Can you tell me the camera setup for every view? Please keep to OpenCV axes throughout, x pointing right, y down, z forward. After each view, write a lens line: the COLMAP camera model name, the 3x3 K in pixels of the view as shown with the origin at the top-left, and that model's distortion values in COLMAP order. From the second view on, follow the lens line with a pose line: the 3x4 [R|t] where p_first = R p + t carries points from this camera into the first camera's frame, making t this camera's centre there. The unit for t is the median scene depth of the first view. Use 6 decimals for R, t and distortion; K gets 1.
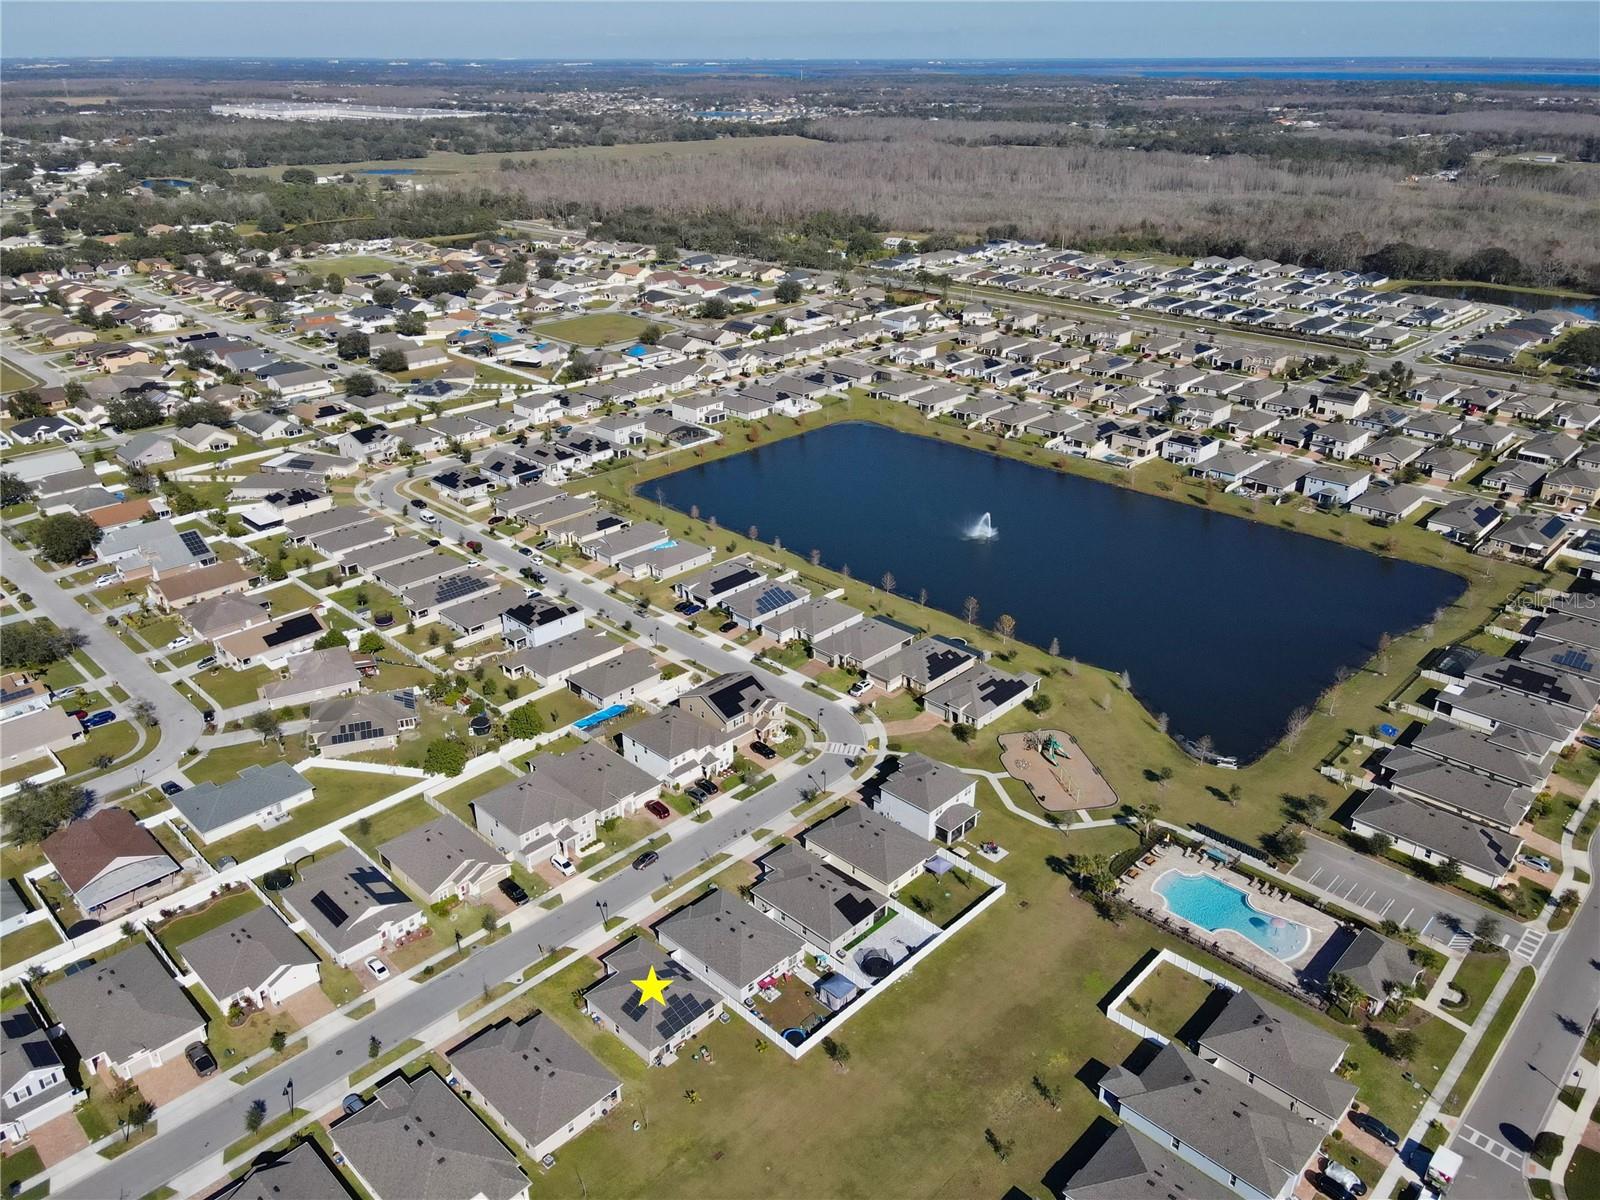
lens RADIAL K [[1175.2, 0, 791.3], [0, 1175.2, 594.3], [0, 0, 1]] dist [0.001585, 0.026336]
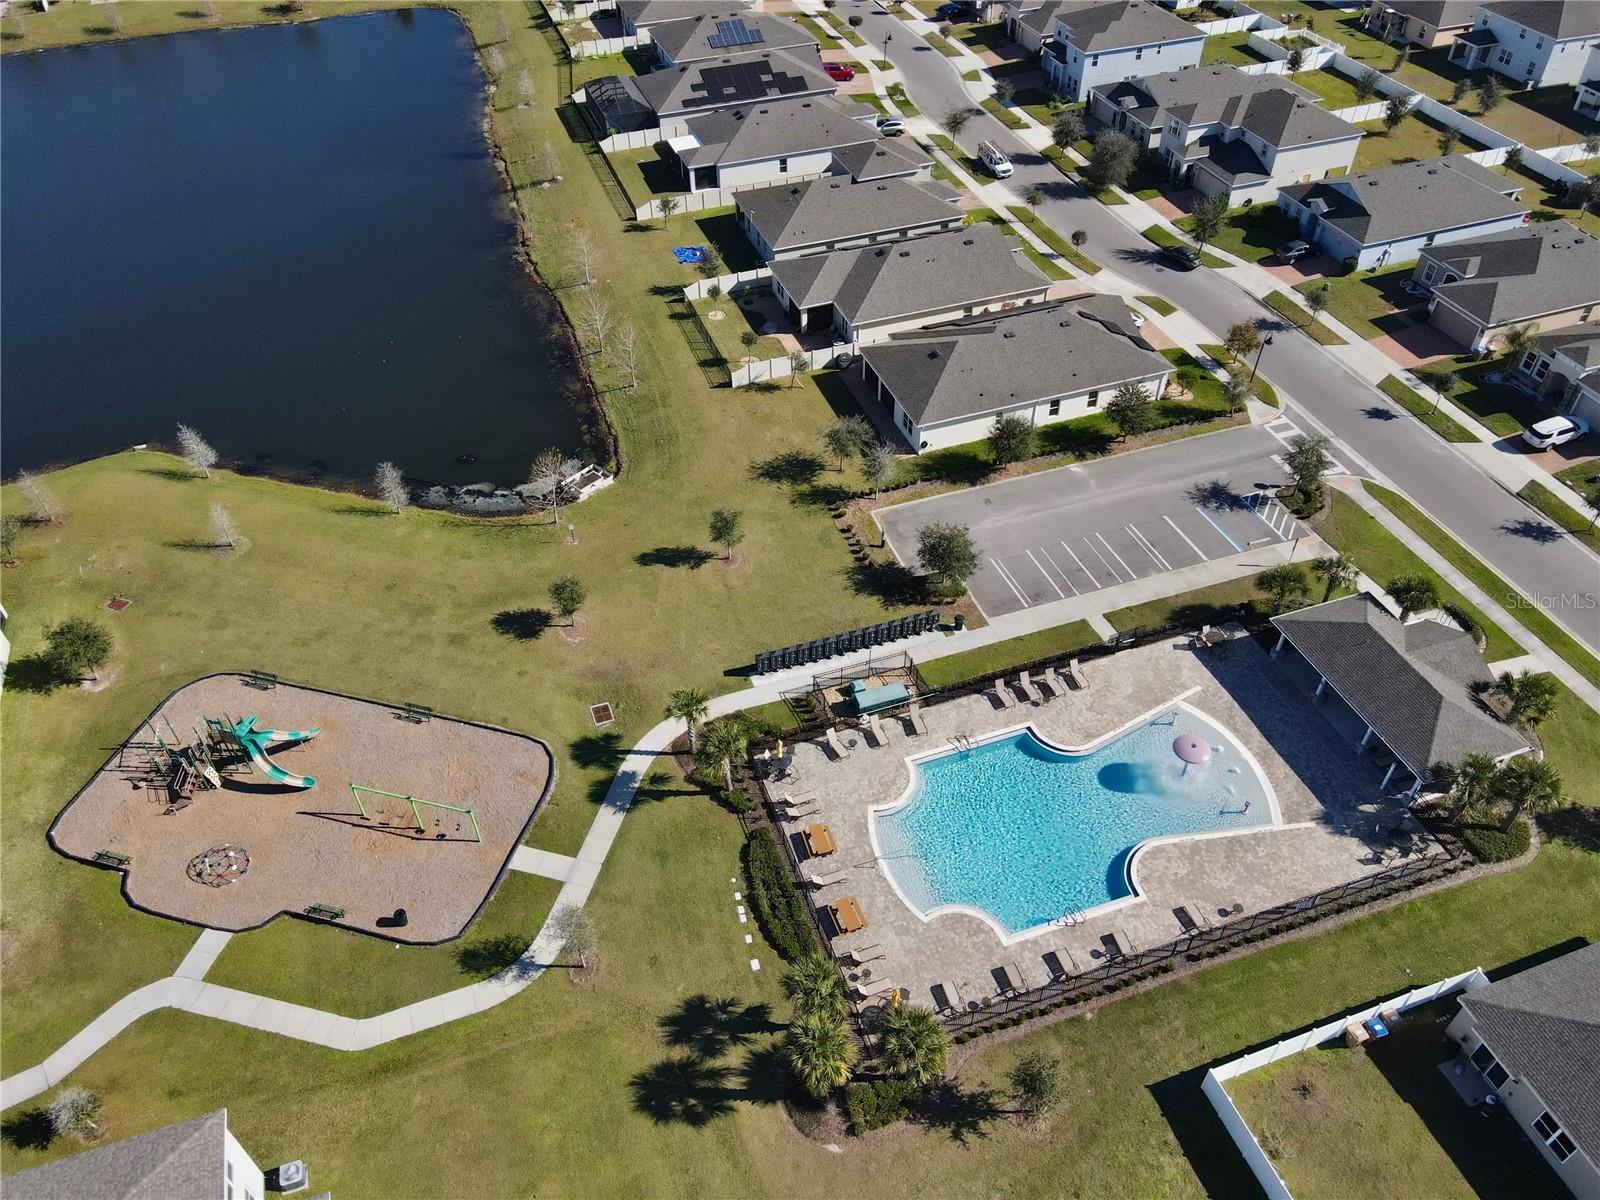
lens RADIAL K [[1175.2, 0, 791.3], [0, 1175.2, 594.3], [0, 0, 1]] dist [0.001585, 0.026336]
pose [[0.448553, -0.615208, 0.648320, 0.096756], [0.388175, 0.787499, 0.478712, 0.003394], [-0.805059, 0.036934, 0.592044, 0.617807]]
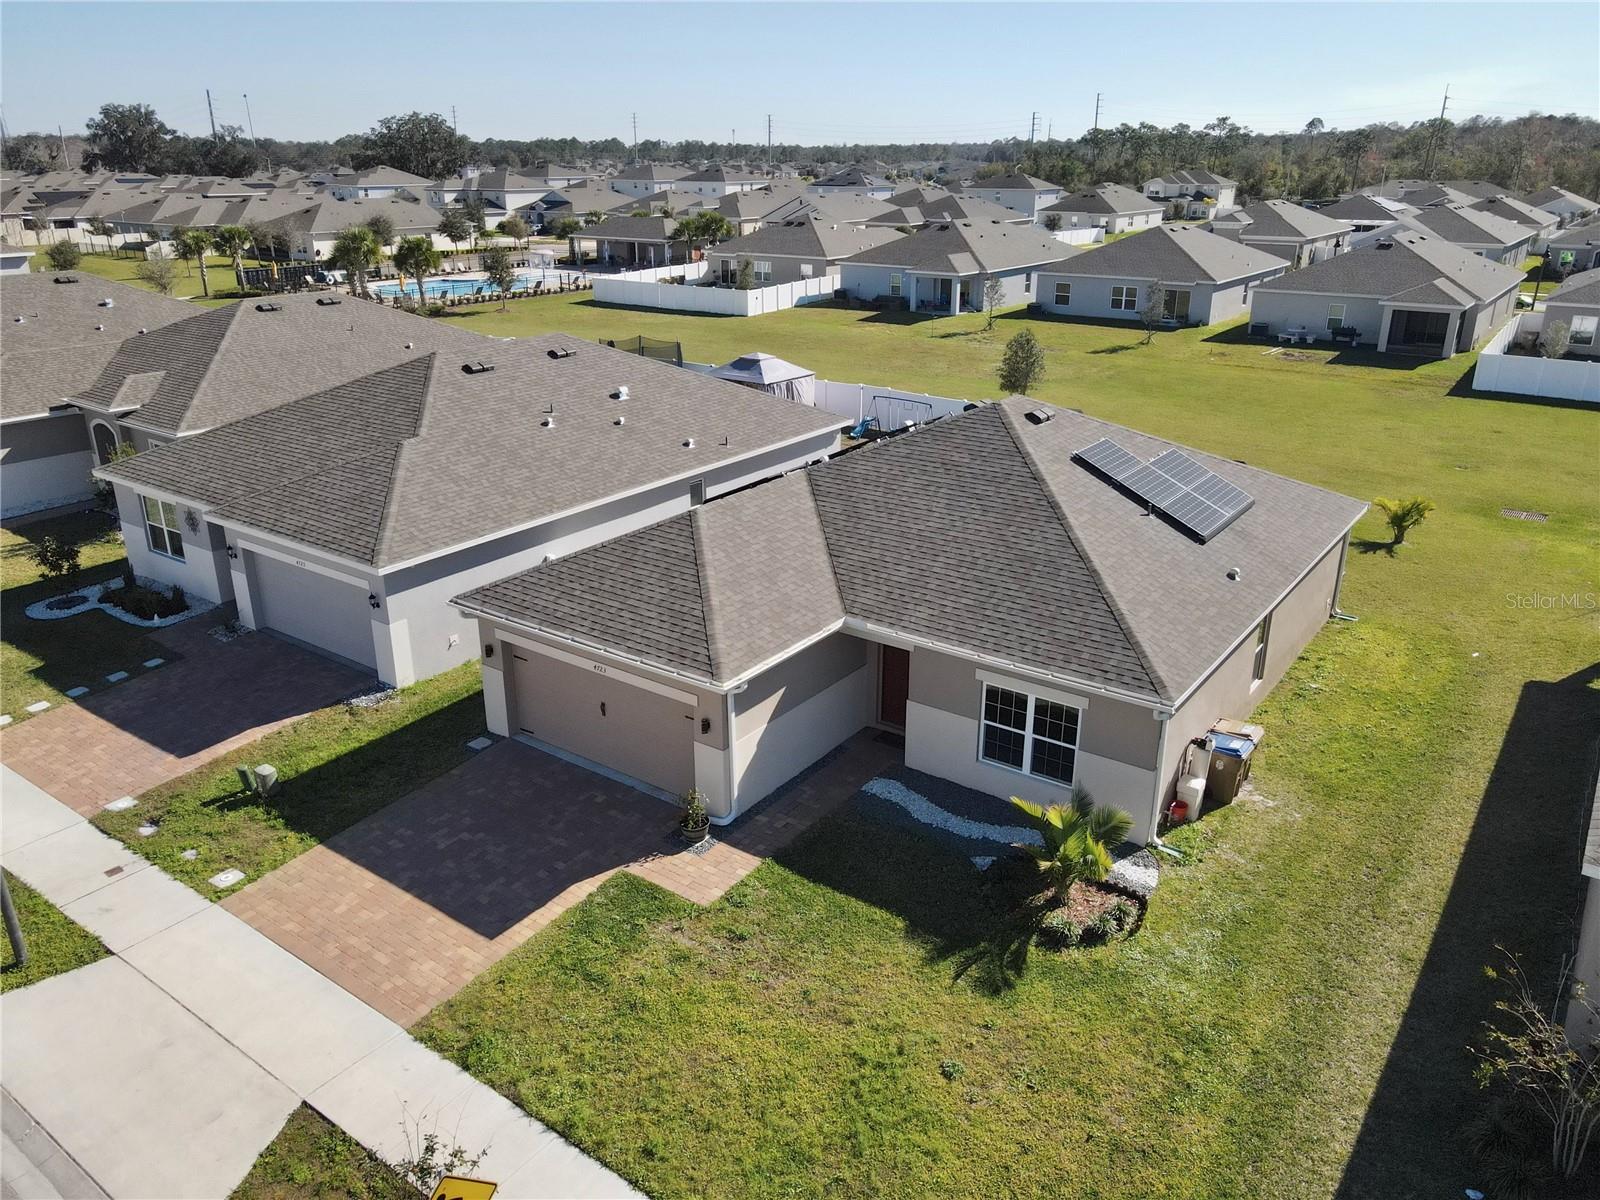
lens RADIAL K [[1175.2, 0, 791.3], [0, 1175.2, 594.3], [0, 0, 1]] dist [0.001585, 0.026336]
pose [[-0.137039, -0.349032, 0.927037, -0.178041], [0.416655, 0.828740, 0.373615, 0.176587], [-0.898676, 0.437455, 0.031856, 0.662874]]
